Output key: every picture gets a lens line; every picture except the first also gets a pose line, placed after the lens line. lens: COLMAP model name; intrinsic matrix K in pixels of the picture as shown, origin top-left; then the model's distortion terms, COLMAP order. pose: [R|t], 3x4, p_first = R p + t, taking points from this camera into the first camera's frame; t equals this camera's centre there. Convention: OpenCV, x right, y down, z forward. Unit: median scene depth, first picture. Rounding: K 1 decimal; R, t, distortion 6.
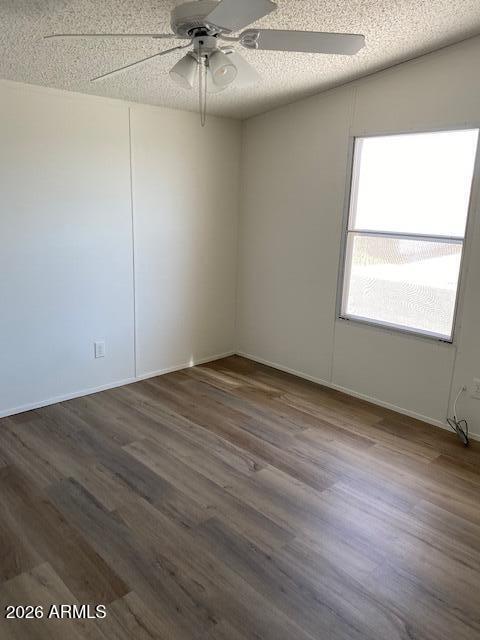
lens RADIAL K [[487.6, 0, 239.2], [0, 487.6, 320.5], [0, 0, 1]] dist [0.037857, -0.039316]
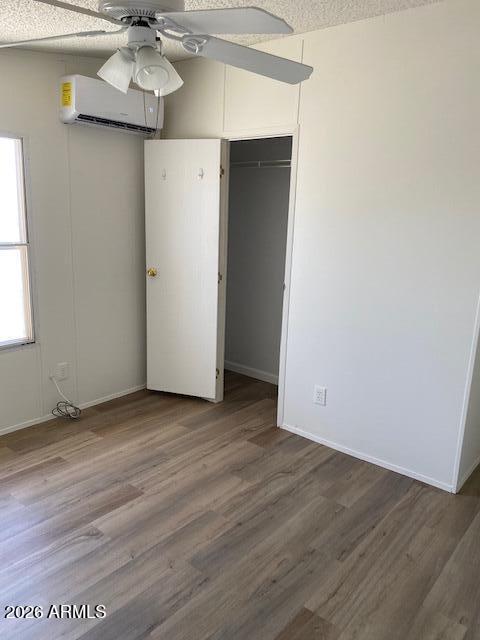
lens RADIAL K [[487.6, 0, 239.2], [0, 487.6, 319.2], [0, 0, 1]] dist [0.037857, -0.039316]
pose [[-0.115961, -0.248756, 0.961600, -0.804827], [0.202976, 0.941765, 0.268102, -0.252125], [-0.972293, 0.226271, -0.058716, 0.808816]]
